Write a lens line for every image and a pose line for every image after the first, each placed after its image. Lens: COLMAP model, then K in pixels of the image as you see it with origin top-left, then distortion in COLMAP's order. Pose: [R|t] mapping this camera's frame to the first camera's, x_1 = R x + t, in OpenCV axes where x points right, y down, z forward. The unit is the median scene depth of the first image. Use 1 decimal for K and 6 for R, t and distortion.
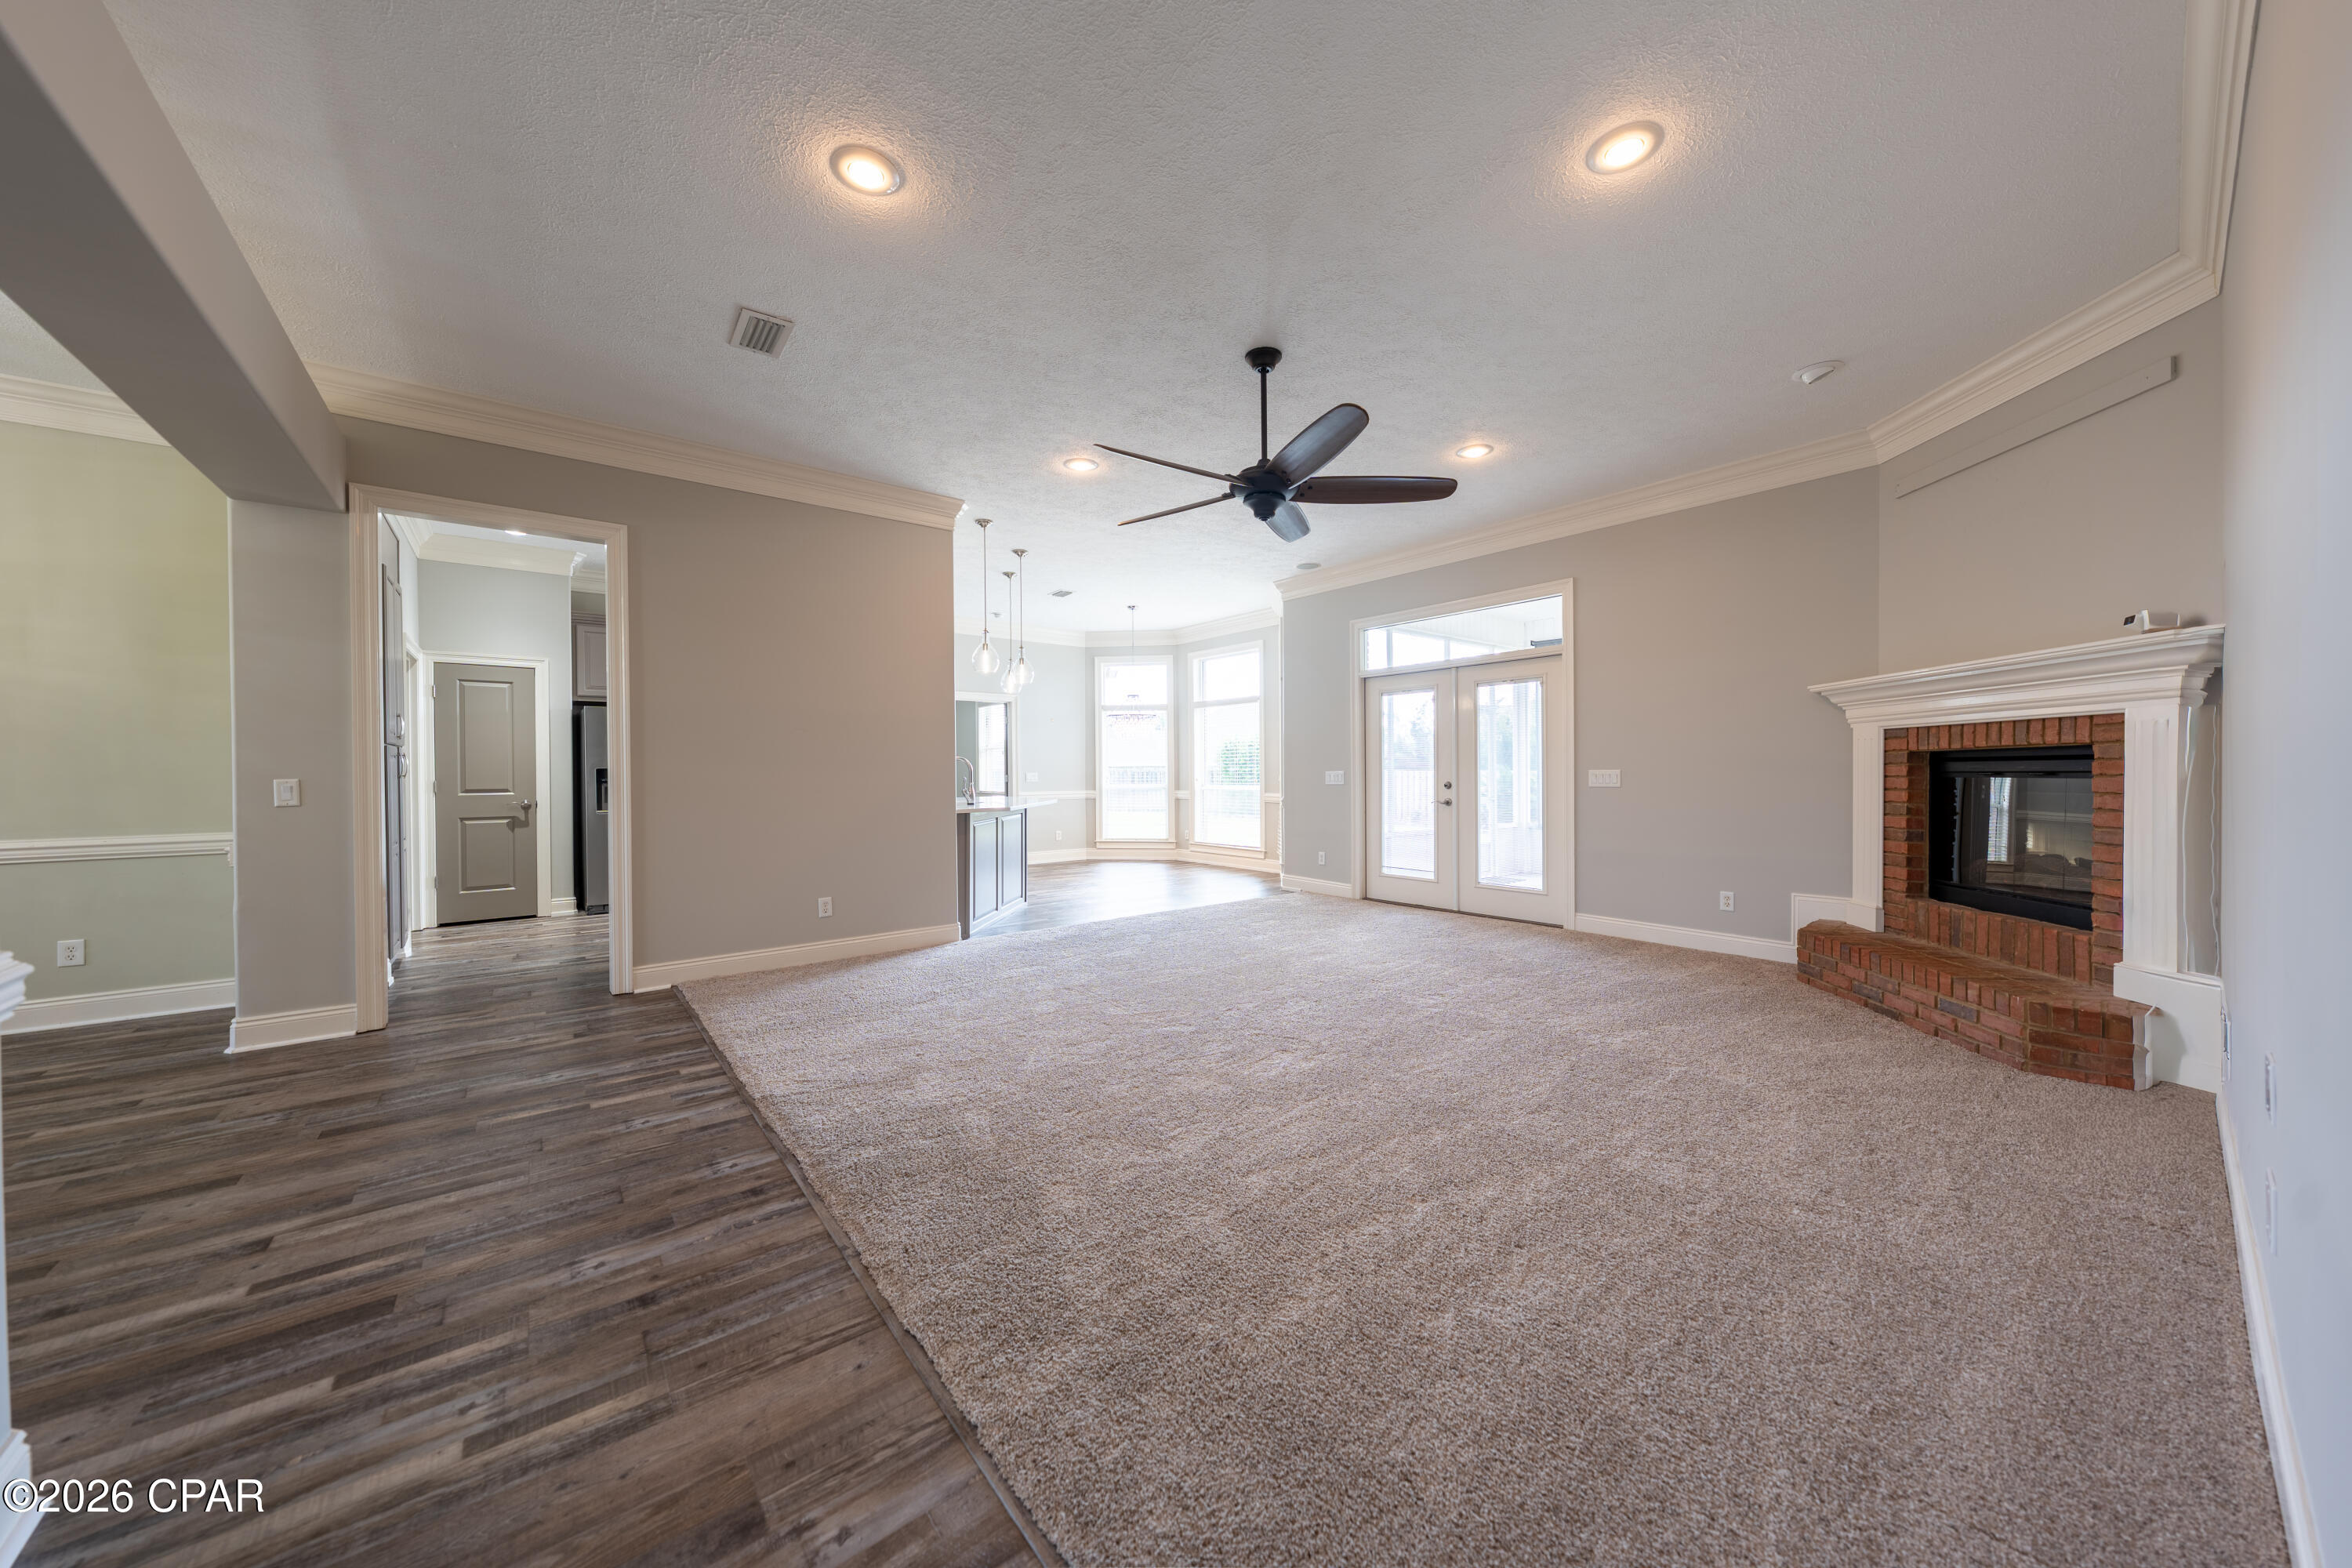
lens RADIAL K [[800.2, 0, 1179.4], [0, 800.2, 777.4], [0, 0, 1]] dist [-0.001906, 0.000126]
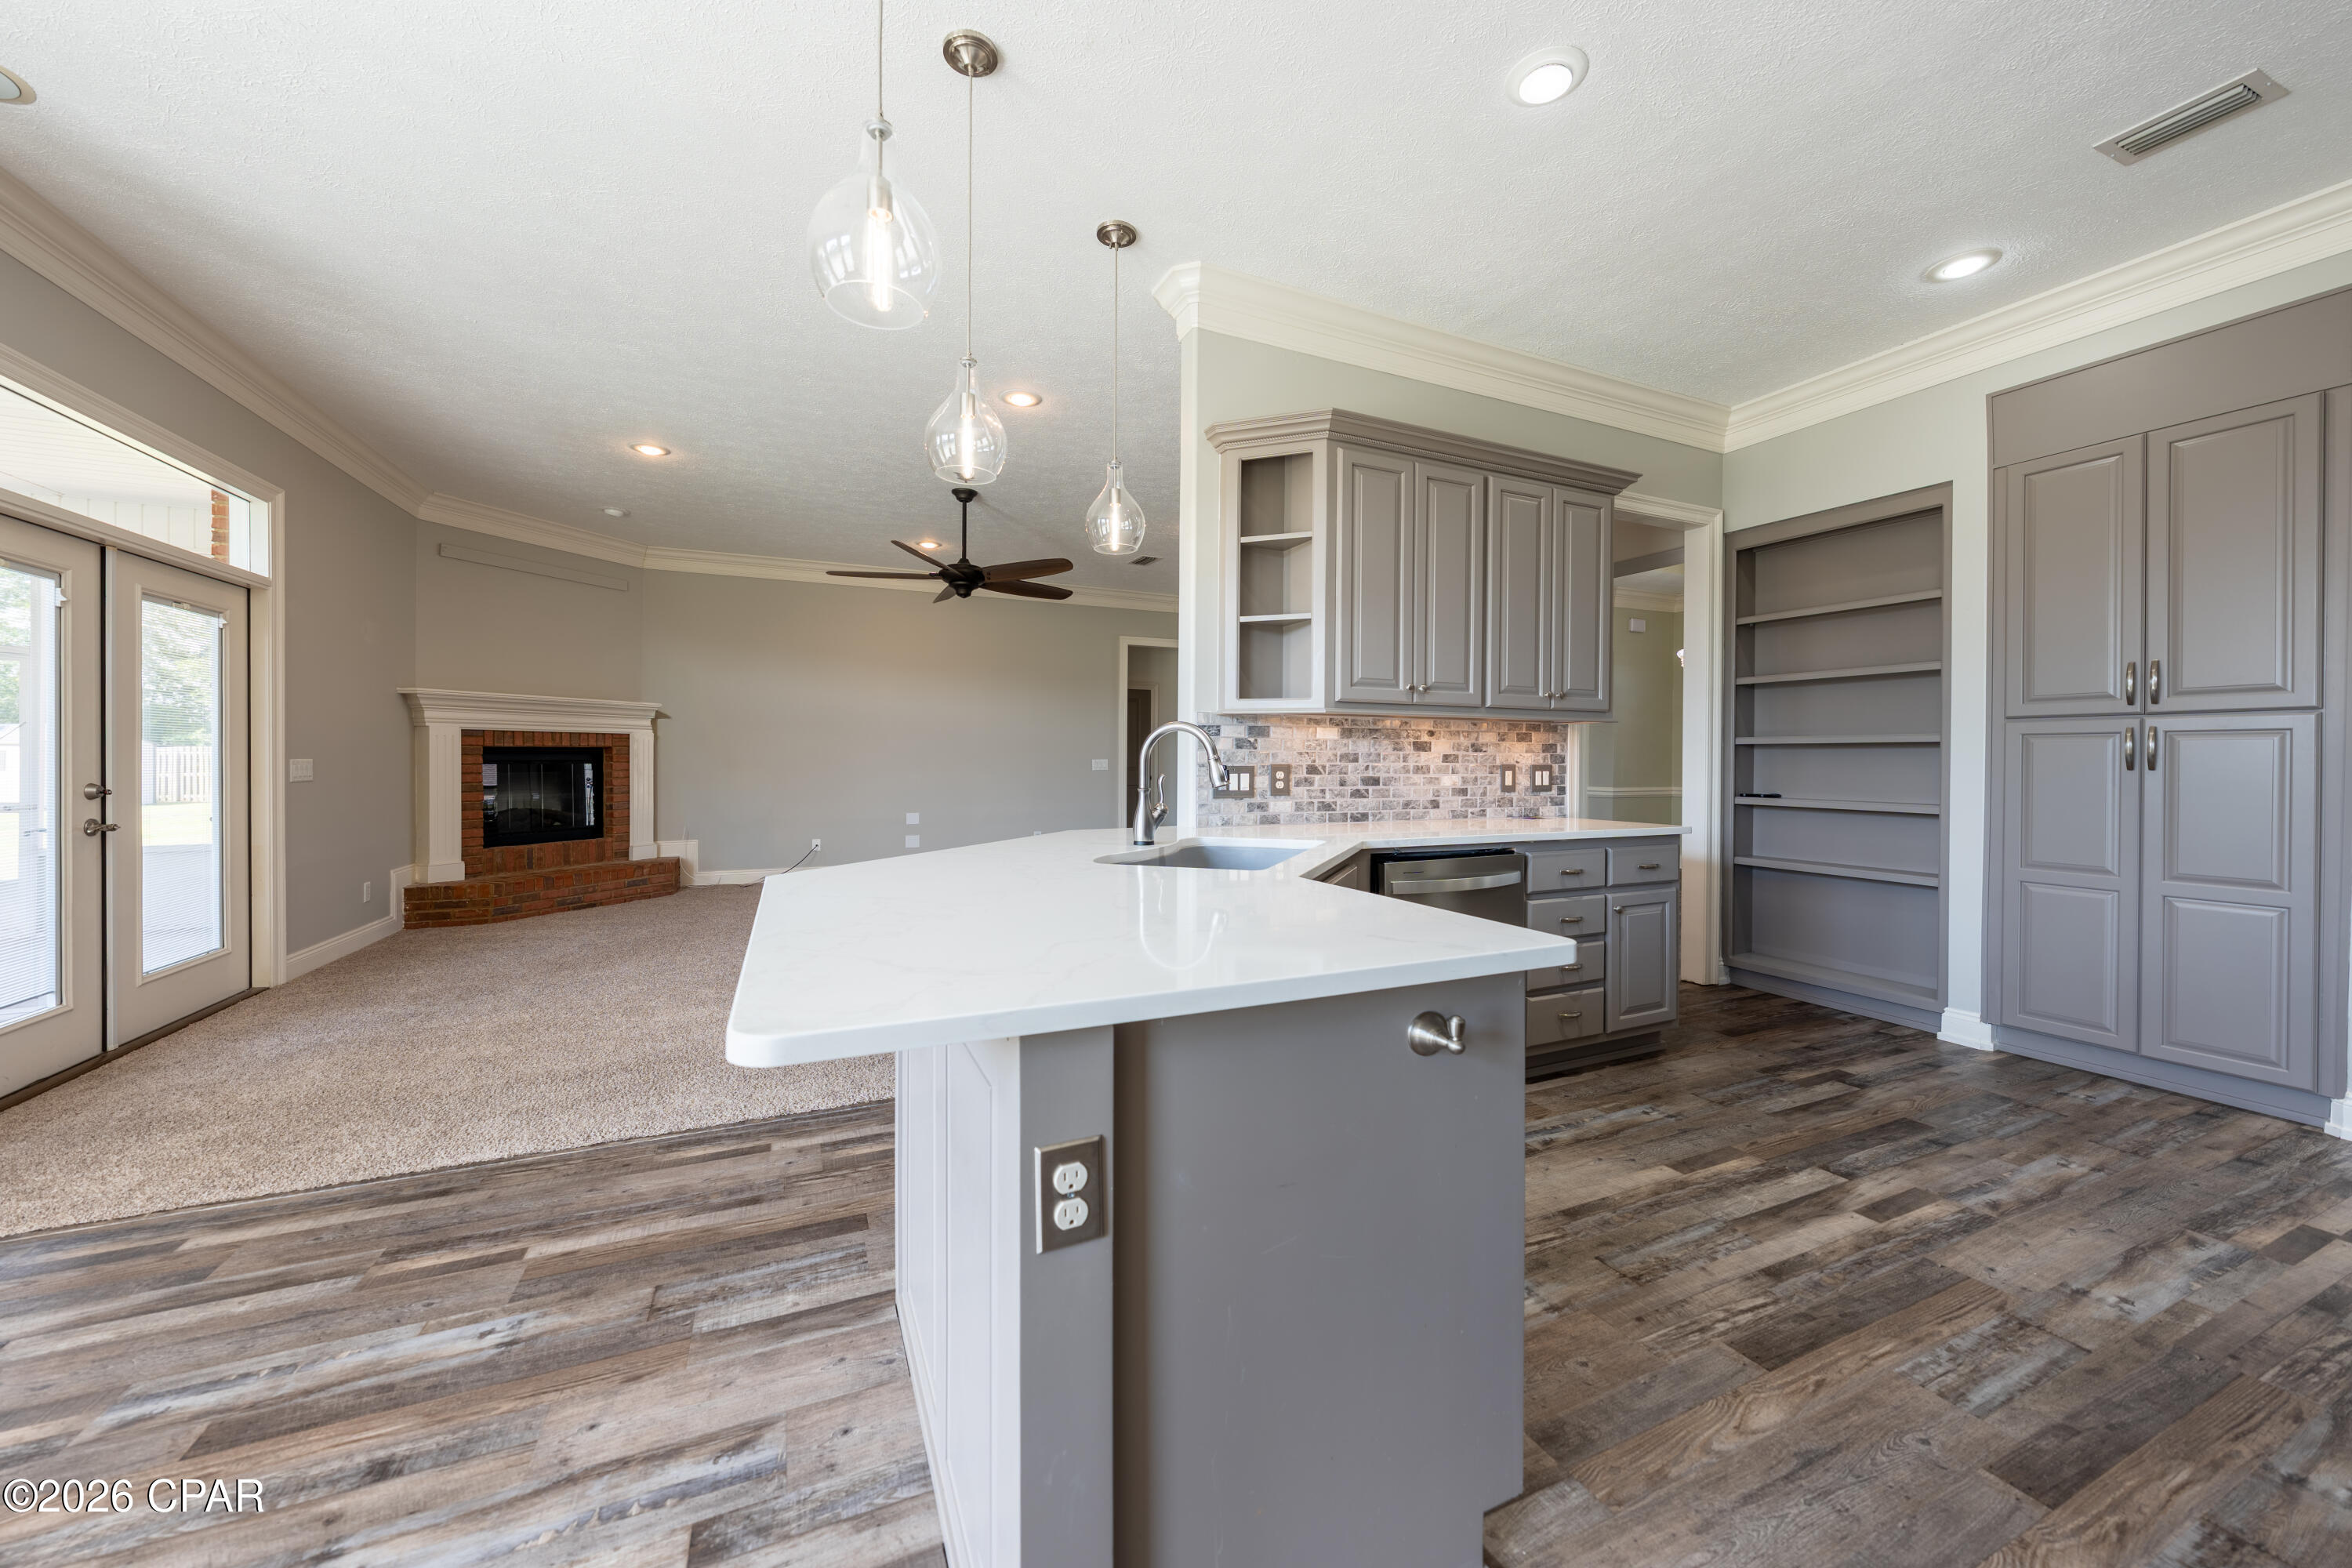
lens RADIAL K [[808.2, 0, 1137.6], [0, 808.2, 759.9], [0, 0, 1]] dist [-0.000847, -0.000031]
pose [[-0.958437, 0.001347, 0.285302, -0.872862], [0.004045, 0.999952, 0.008868, -0.023199], [-0.285277, 0.009654, -0.958397, 2.883045]]
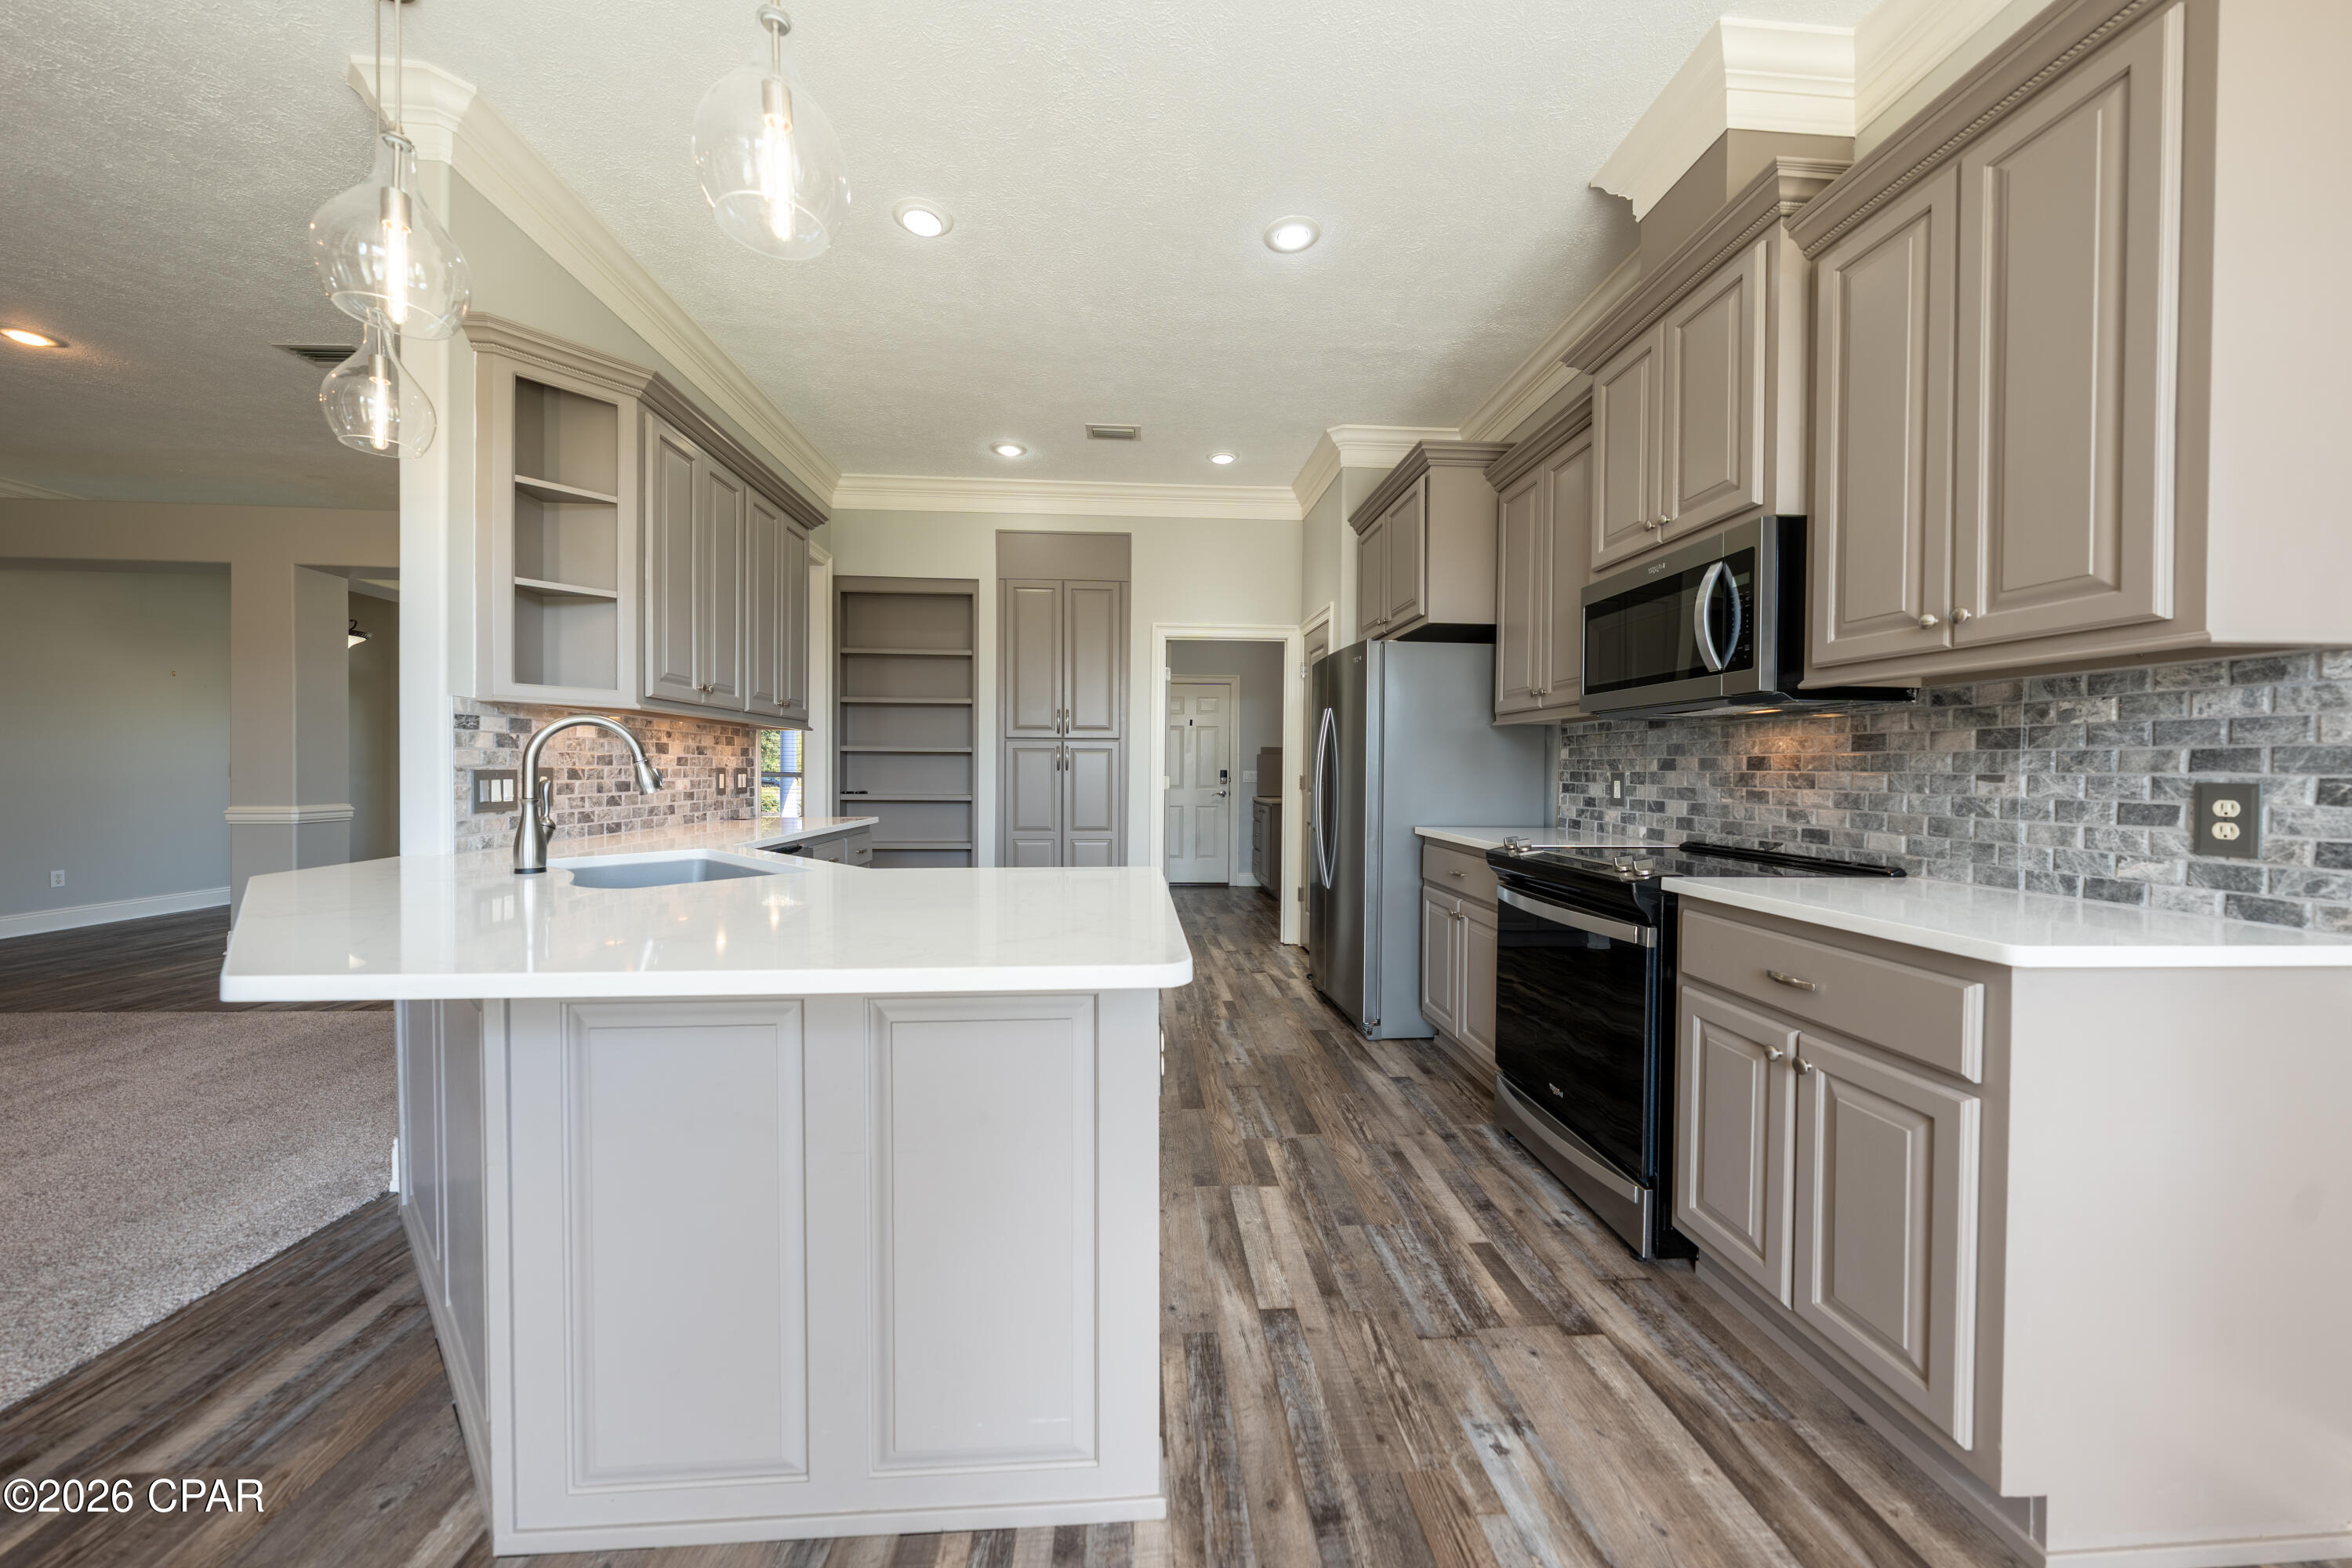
lens RADIAL K [[888.5, 0, 1176.0], [0, 888.5, 784.0], [0, 0, 1]] dist [-0.000061, 0.000089]
pose [[-0.572614, 0.016002, -0.819669, -0.394258], [-0.010587, 0.999582, 0.026911, -0.022212], [0.819757, 0.024087, -0.572205, 2.897798]]
